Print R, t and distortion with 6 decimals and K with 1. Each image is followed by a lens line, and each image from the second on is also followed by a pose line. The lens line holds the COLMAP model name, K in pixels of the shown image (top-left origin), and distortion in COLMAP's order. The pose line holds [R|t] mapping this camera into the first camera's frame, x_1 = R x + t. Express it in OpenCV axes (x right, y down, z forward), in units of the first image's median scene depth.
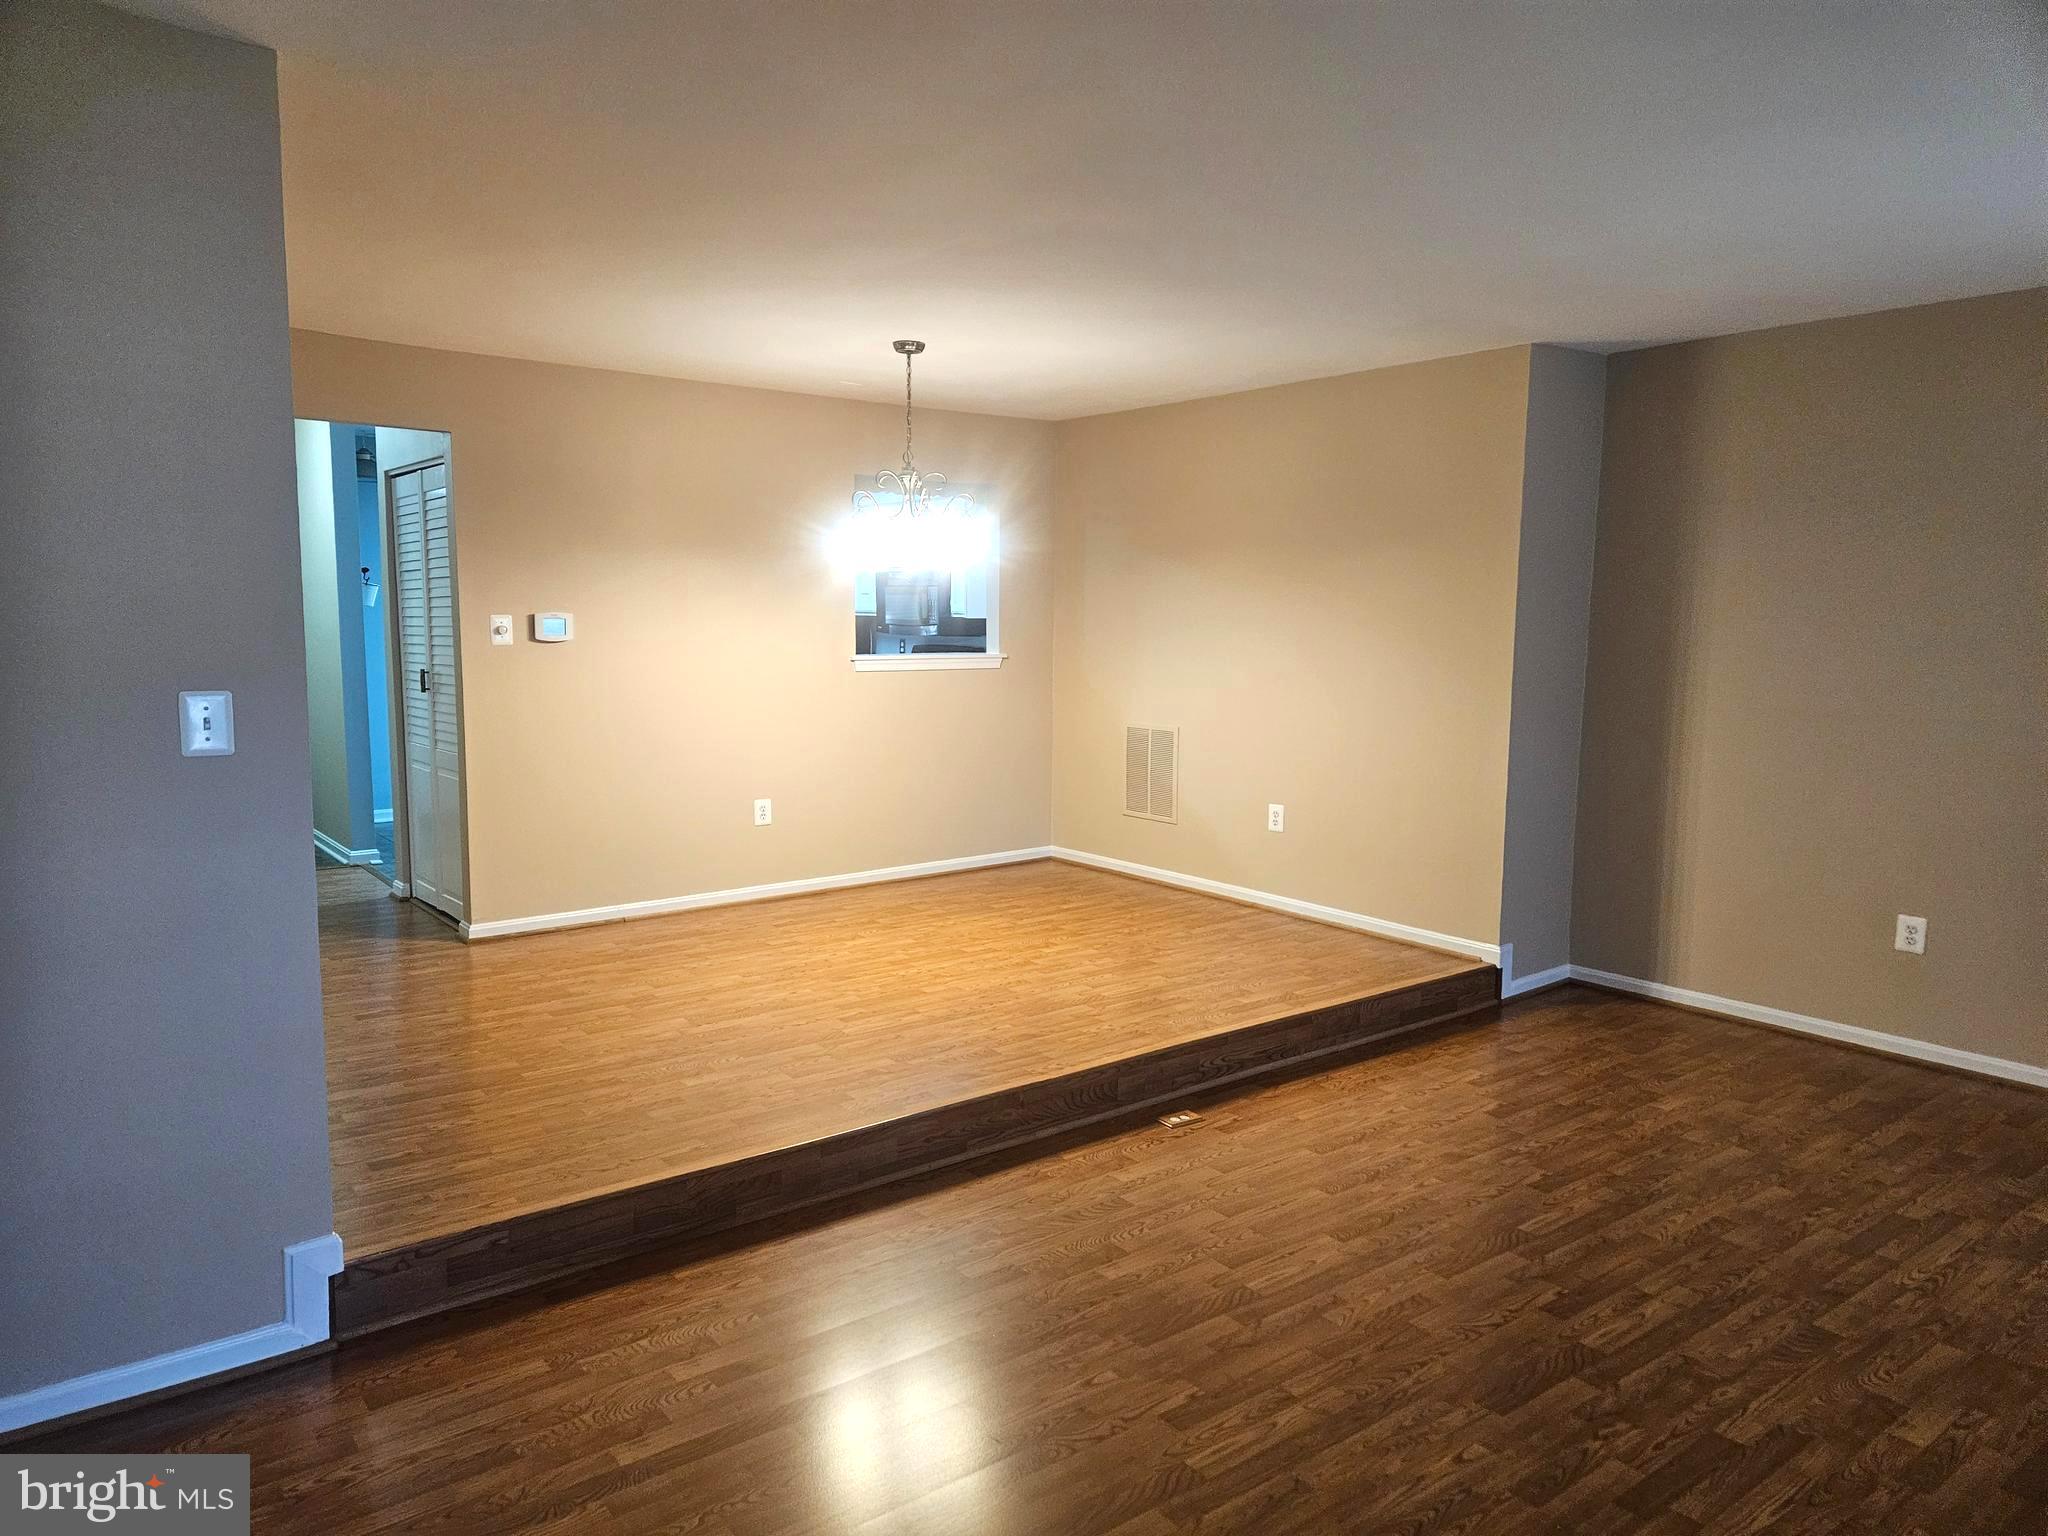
lens RADIAL K [[1368.2, 0, 1018.9], [0, 1368.2, 769.5], [0, 0, 1]] dist [0.073079, -0.055553]
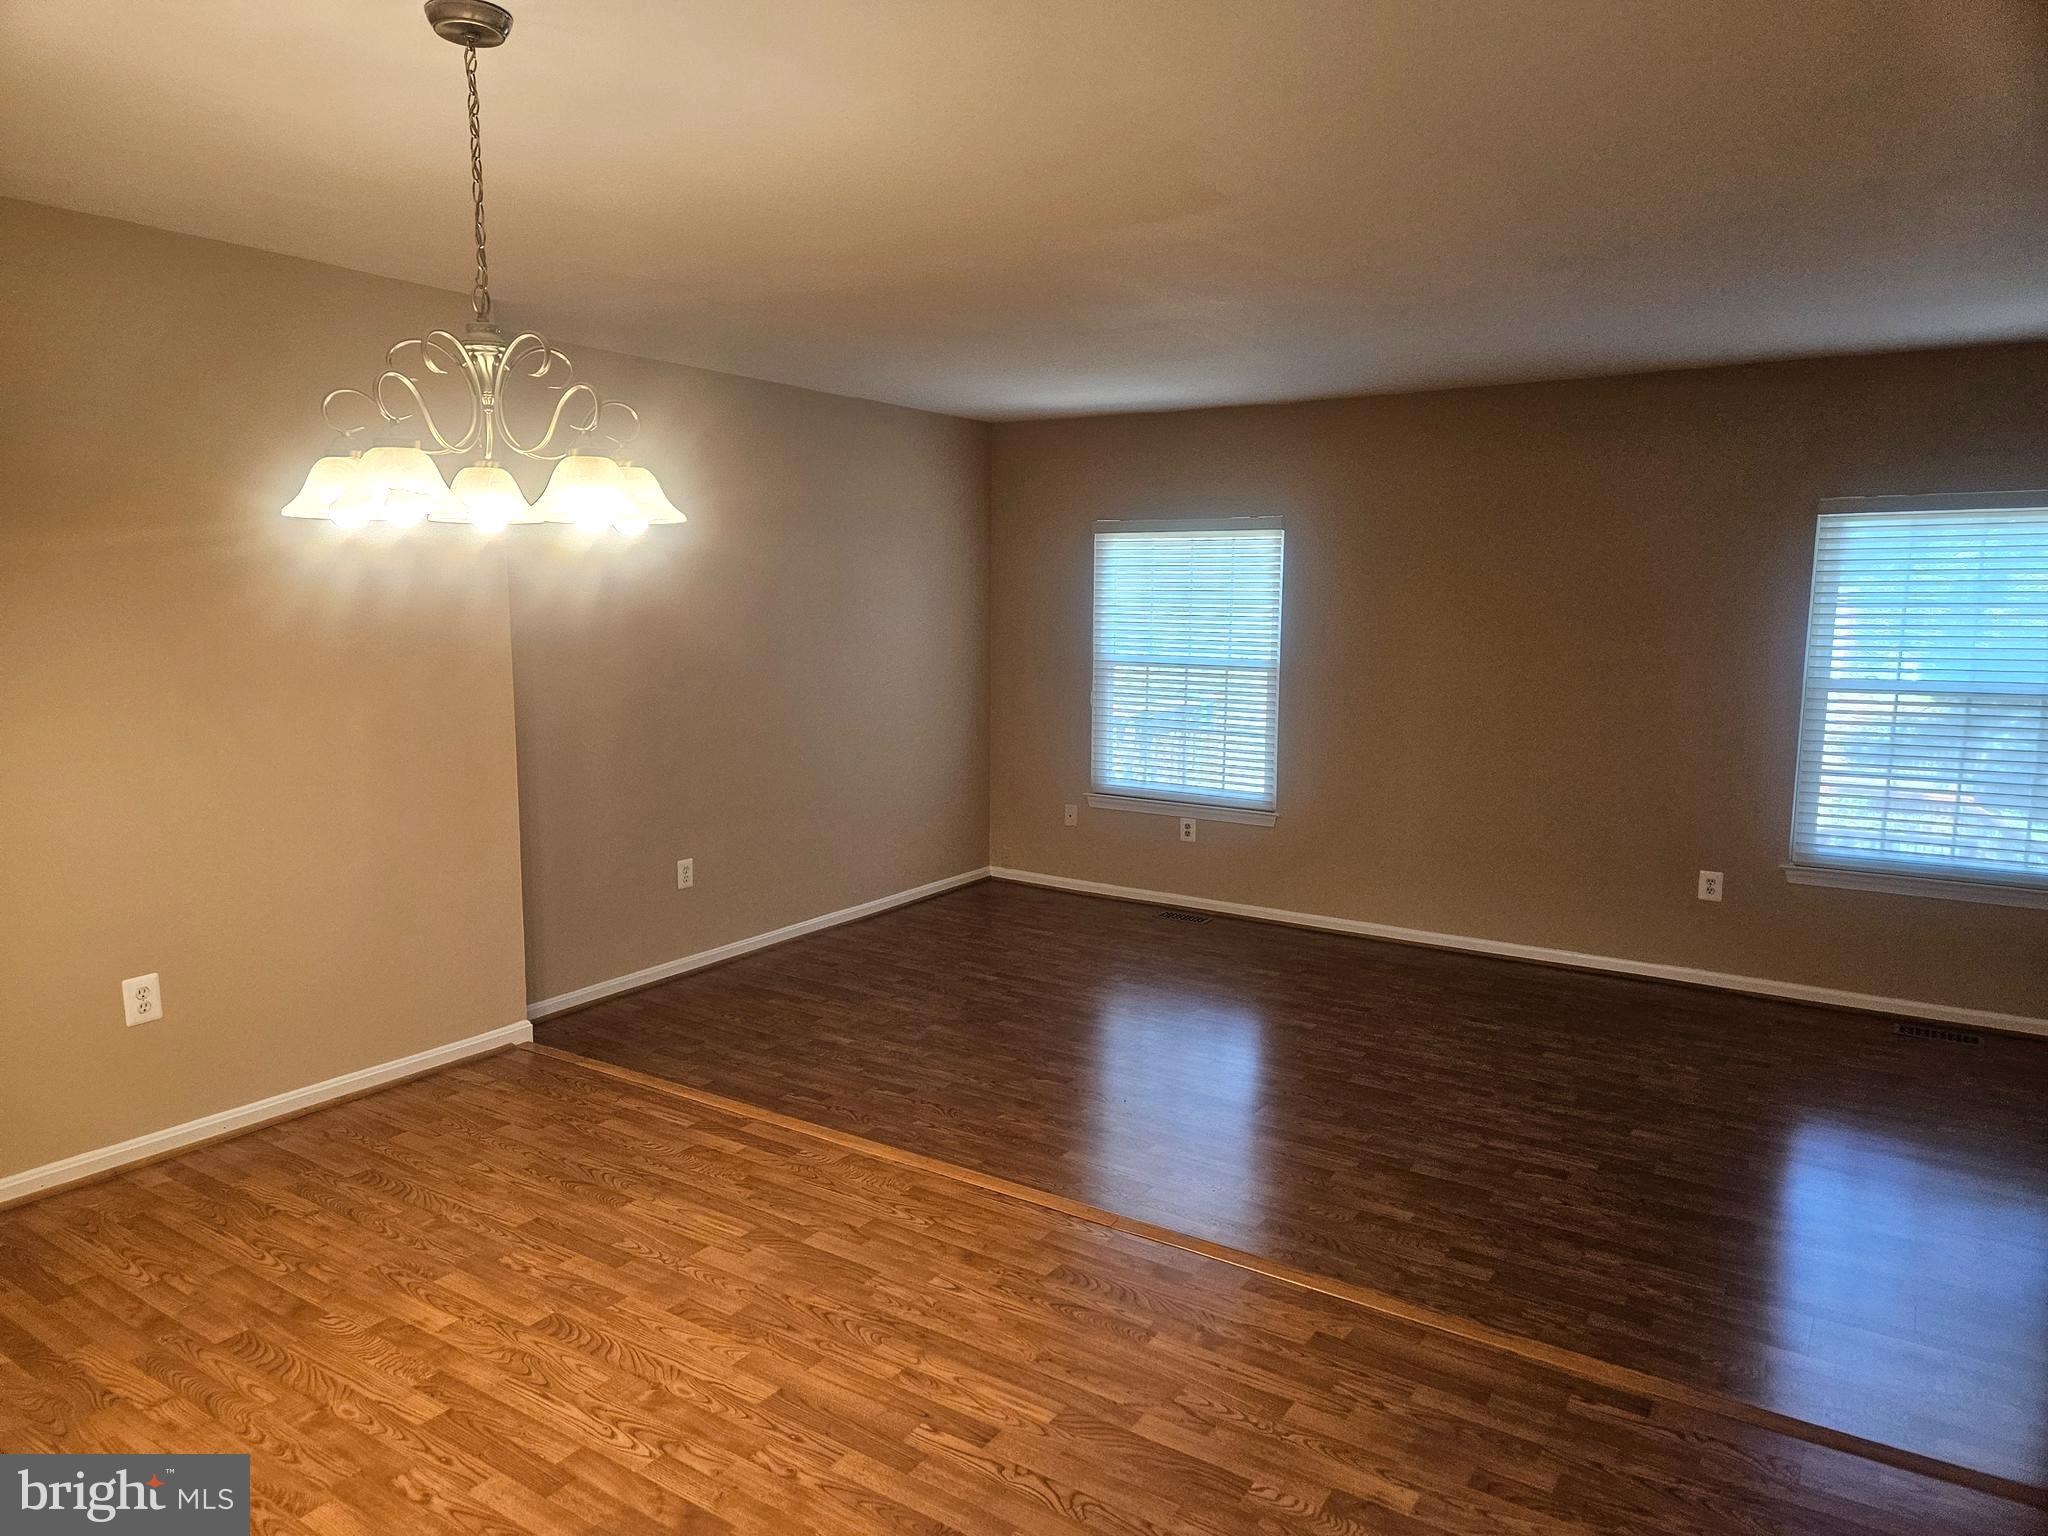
lens RADIAL K [[1368.2, 0, 1009.2], [0, 1368.2, 755.3], [0, 0, 1]] dist [0.073079, -0.055553]
pose [[-0.324604, -0.127527, 0.937214, -0.579044], [0.096179, 0.981283, 0.166835, -0.158964], [-0.940948, 0.144295, -0.306263, 1.081653]]
